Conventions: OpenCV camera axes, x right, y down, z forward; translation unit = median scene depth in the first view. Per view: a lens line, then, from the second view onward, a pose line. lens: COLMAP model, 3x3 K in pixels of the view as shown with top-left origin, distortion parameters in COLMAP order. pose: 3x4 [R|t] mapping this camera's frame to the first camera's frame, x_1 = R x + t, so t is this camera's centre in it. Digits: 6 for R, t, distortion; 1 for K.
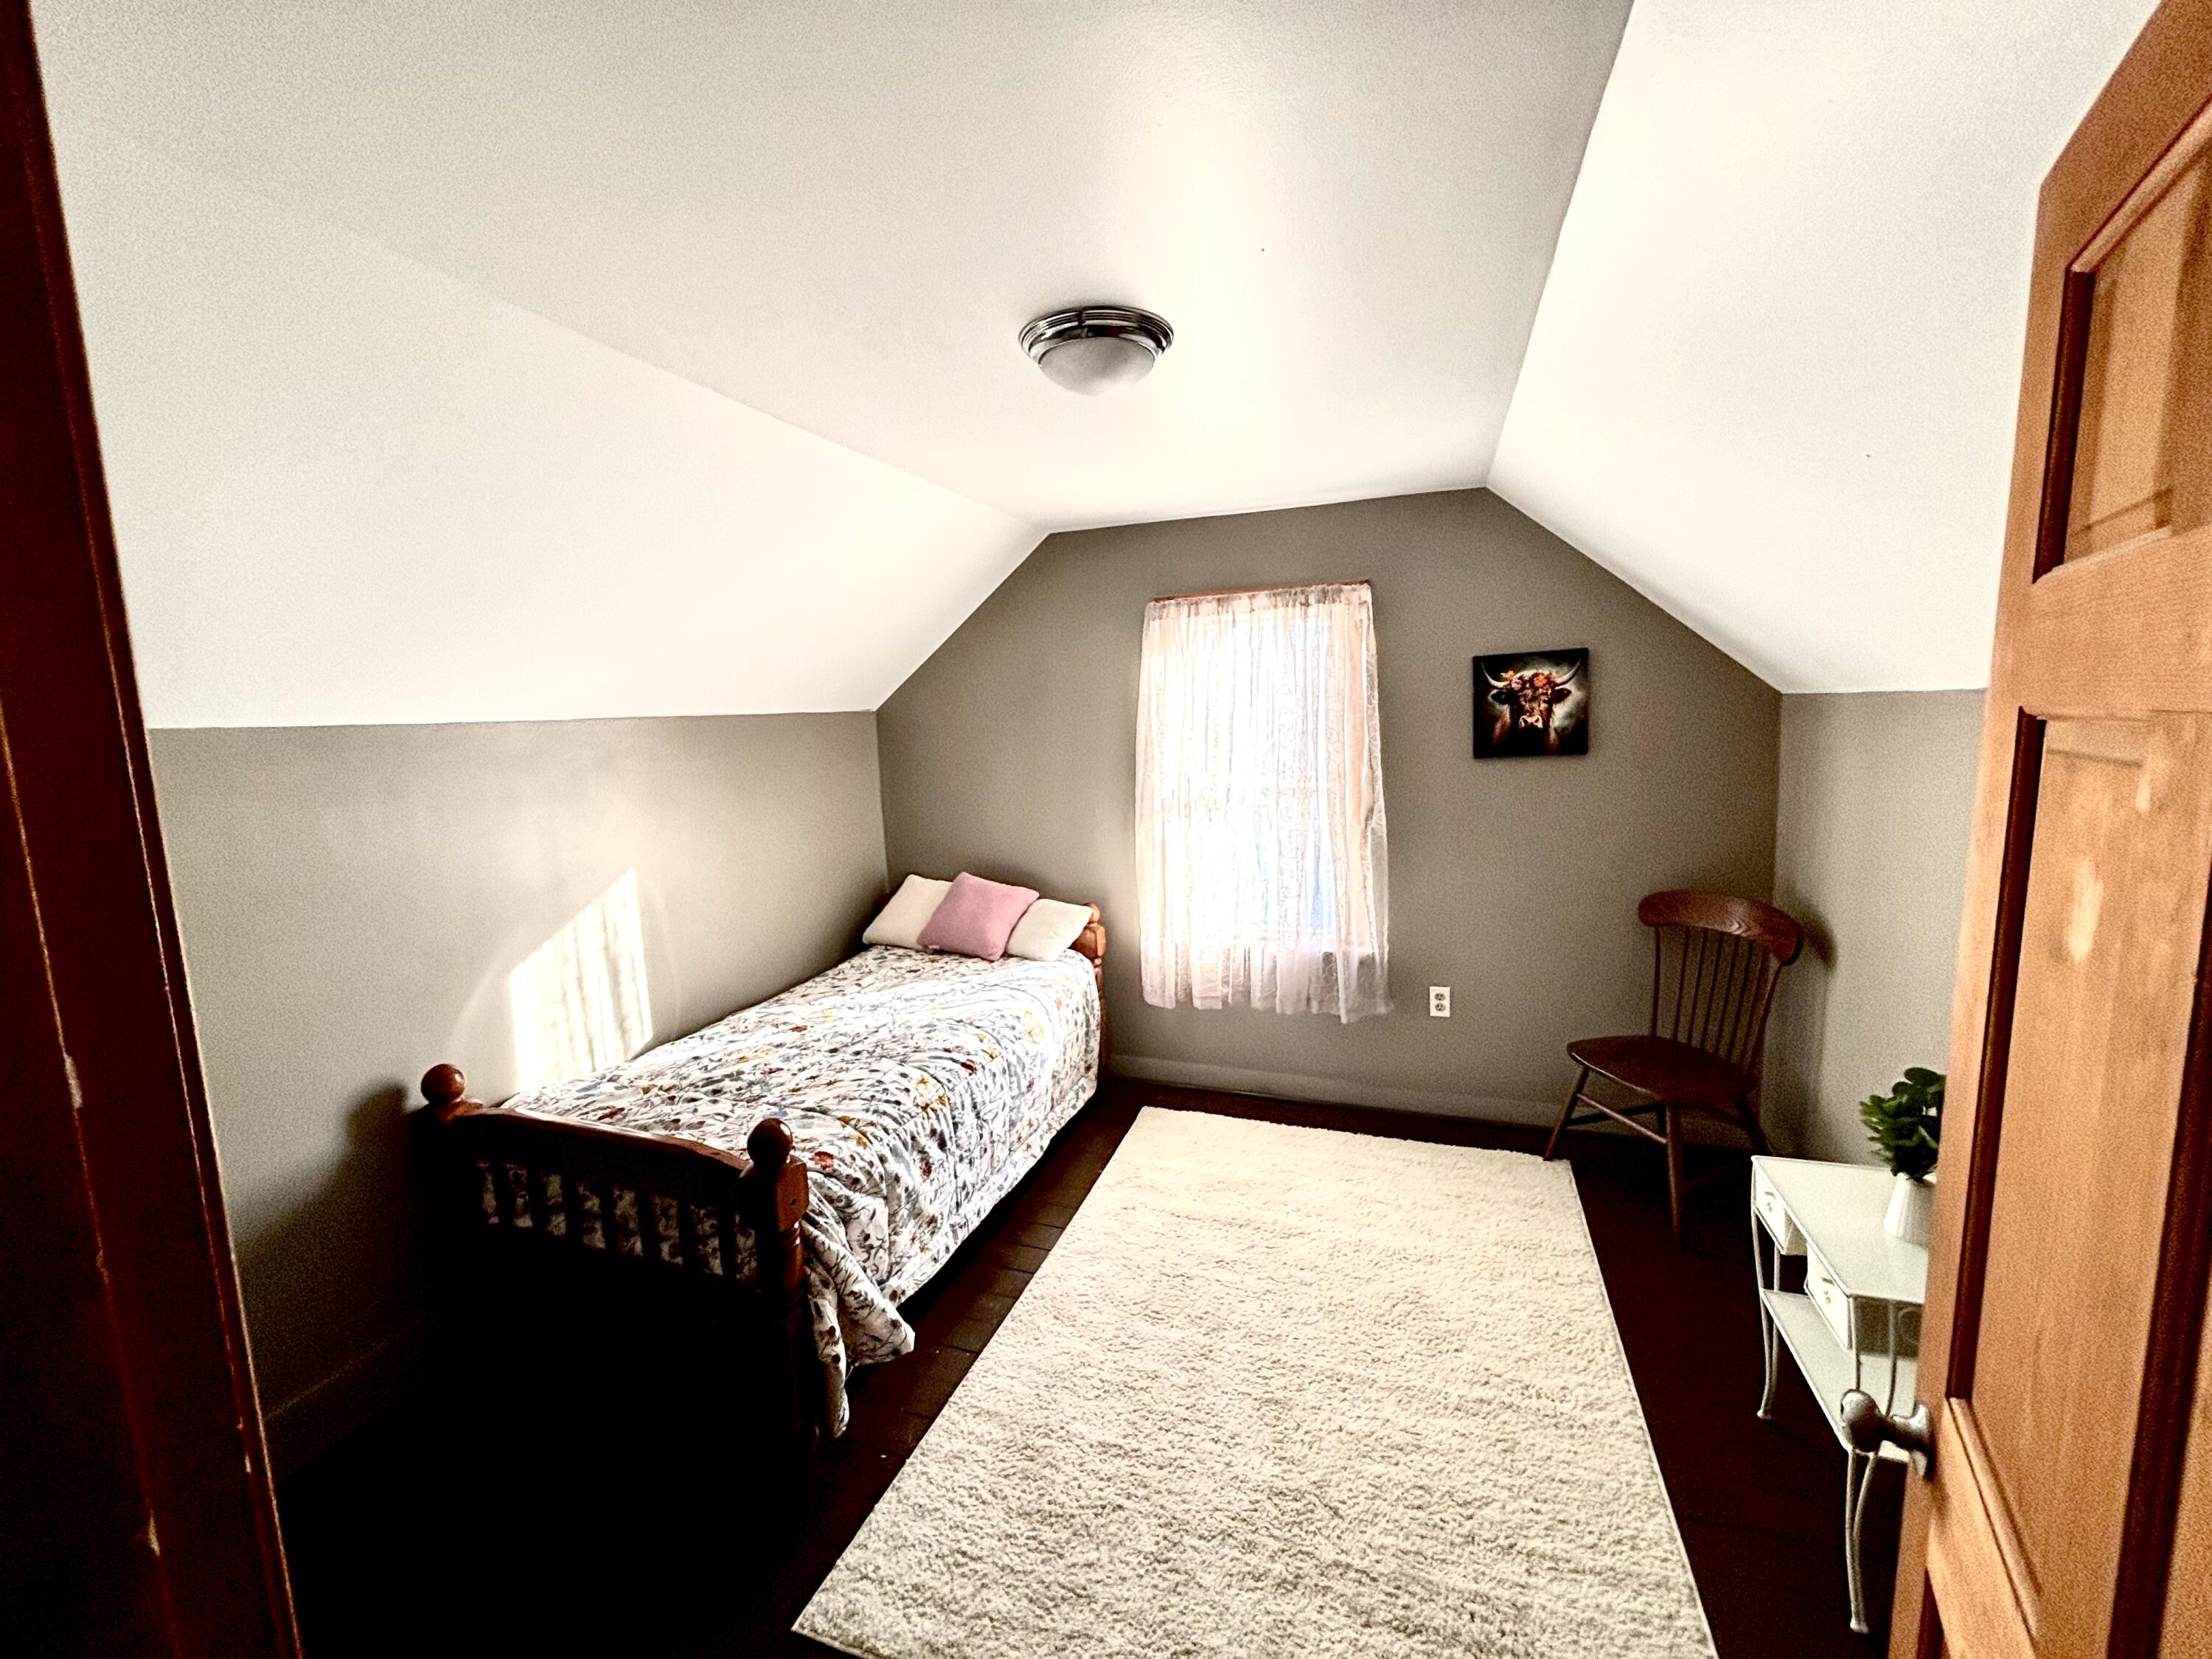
lens RADIAL K [[882.6, 0, 1106.0], [0, 882.6, 829.5], [0, 0, 1]] dist [-0.008650, 0.000156]
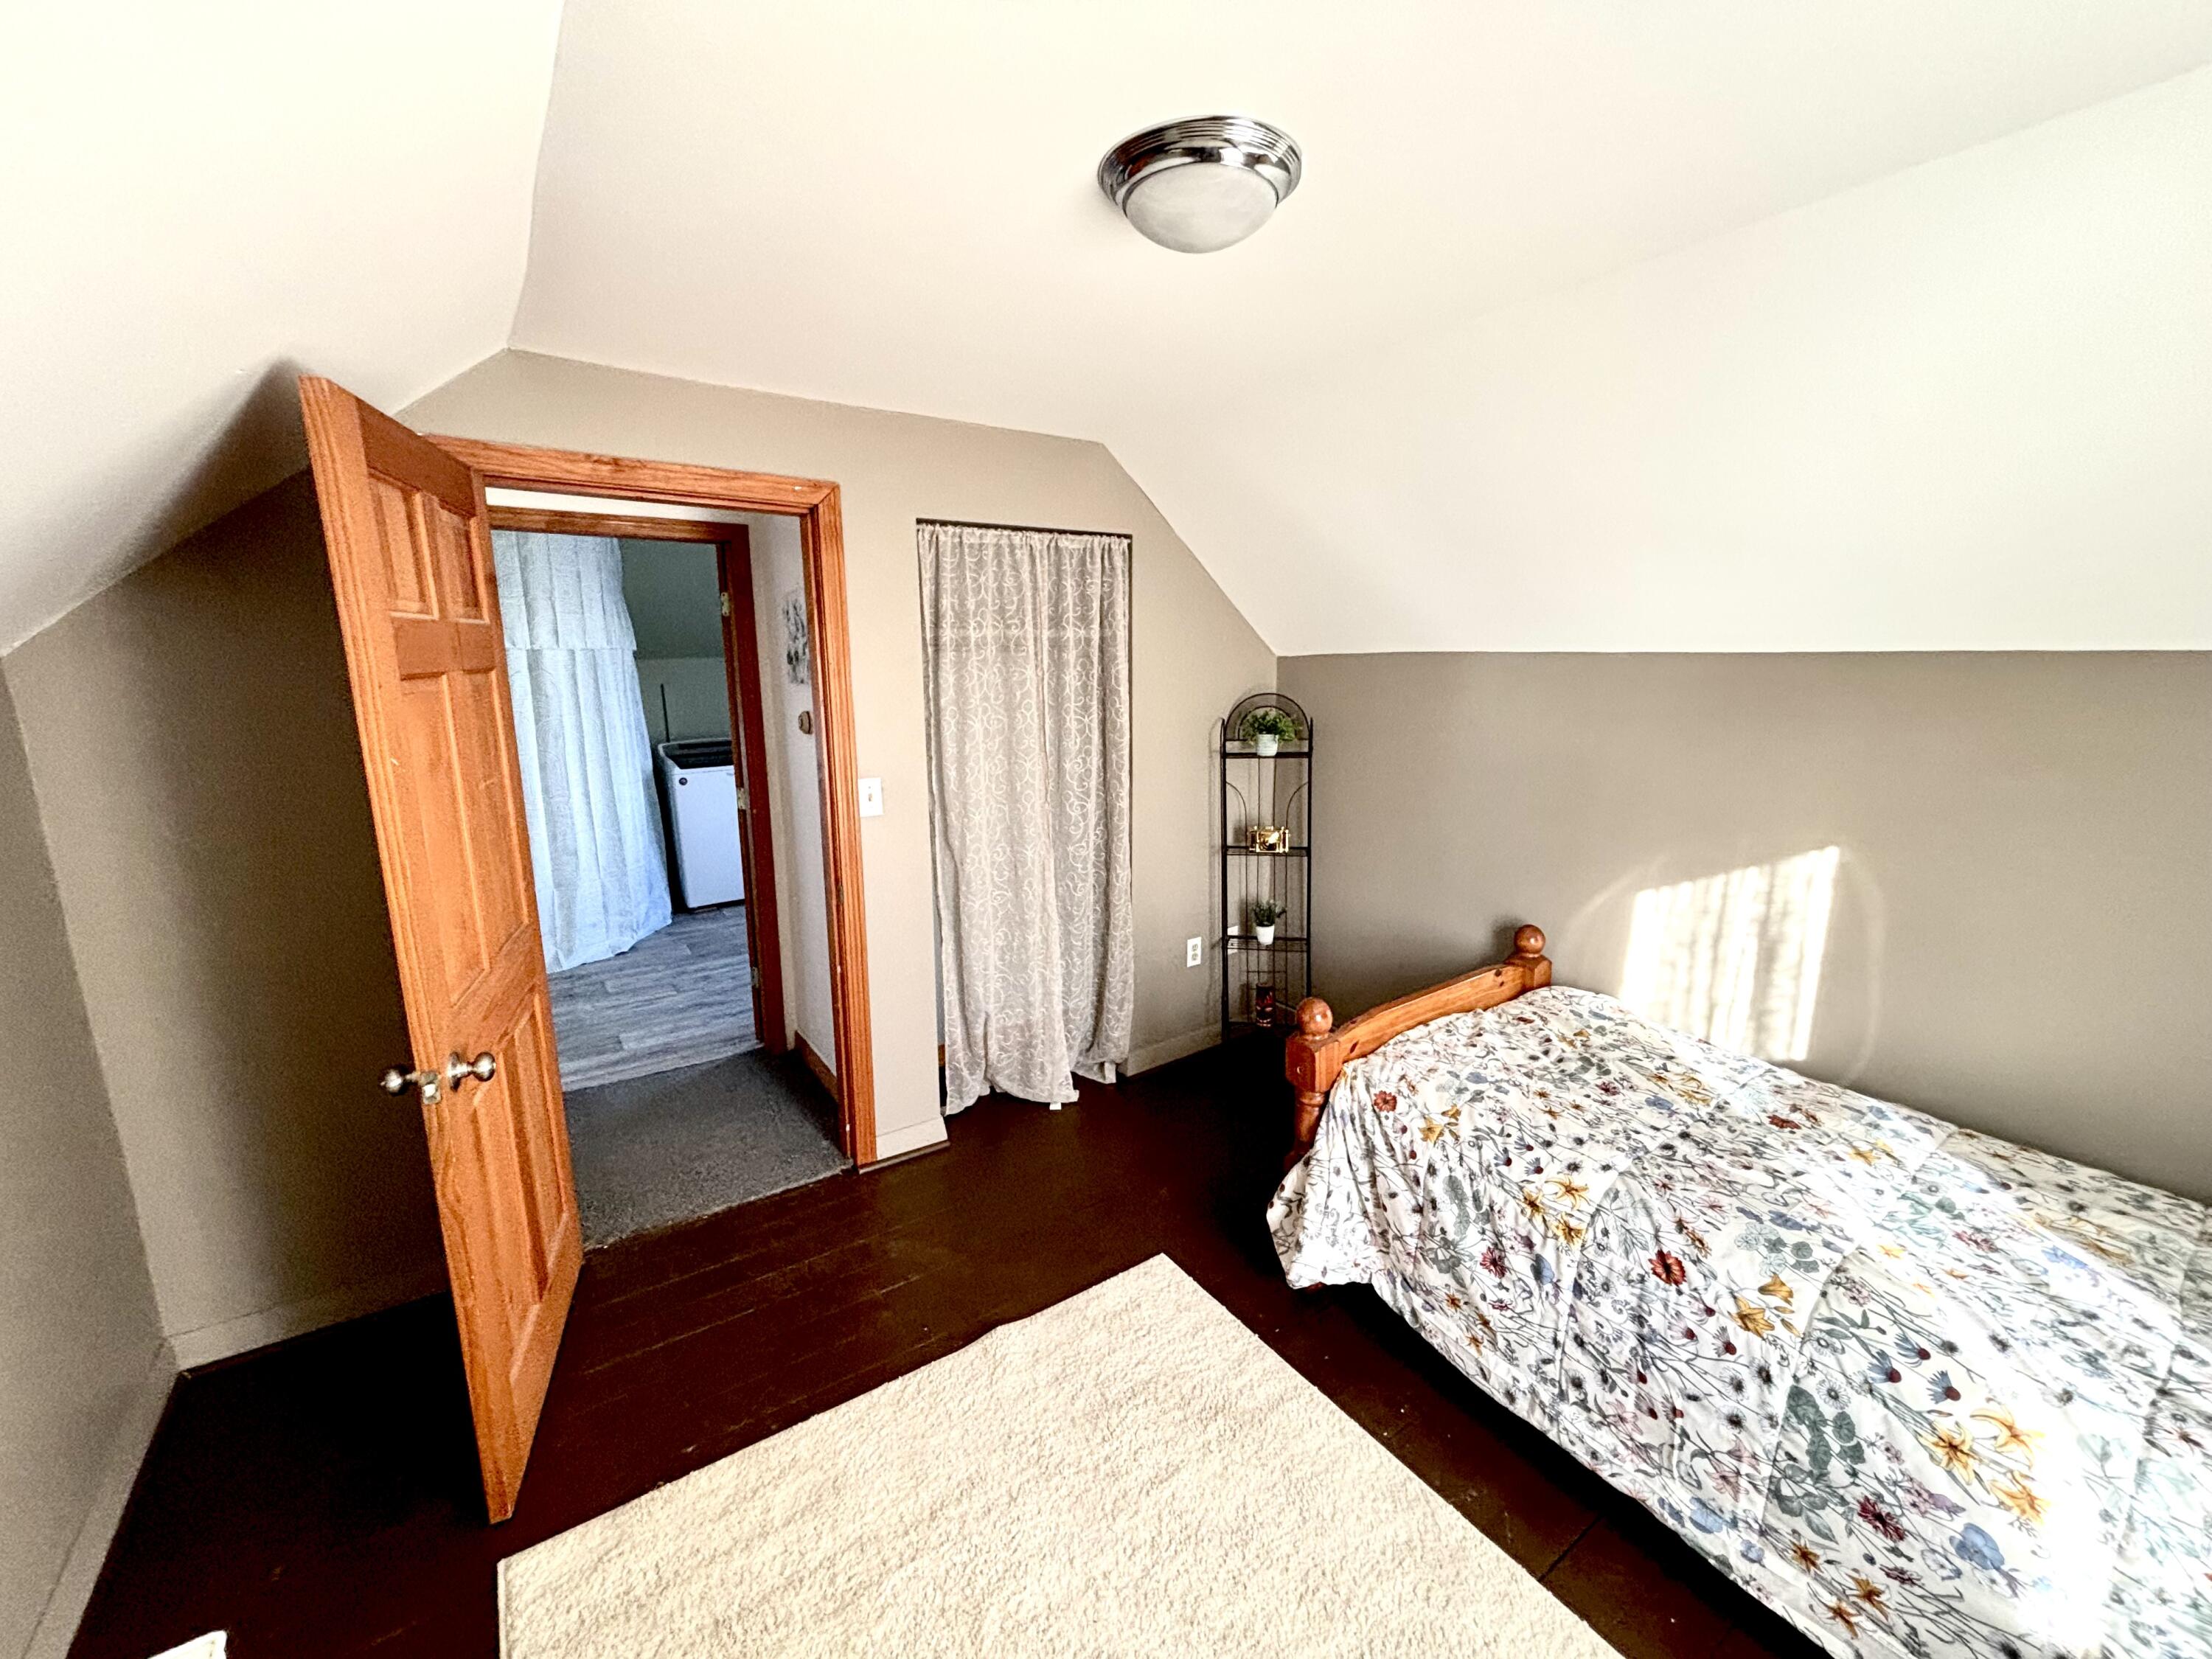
lens RADIAL K [[904.6, 0, 1097.8], [0, 904.6, 821.4], [0, 0, 1]] dist [0.010060, -0.000075]
pose [[-0.586808, 0.187748, -0.787659, 0.491785], [-0.085874, 0.952832, 0.291094, -0.161001], [0.805160, 0.238456, -0.543007, 0.943938]]
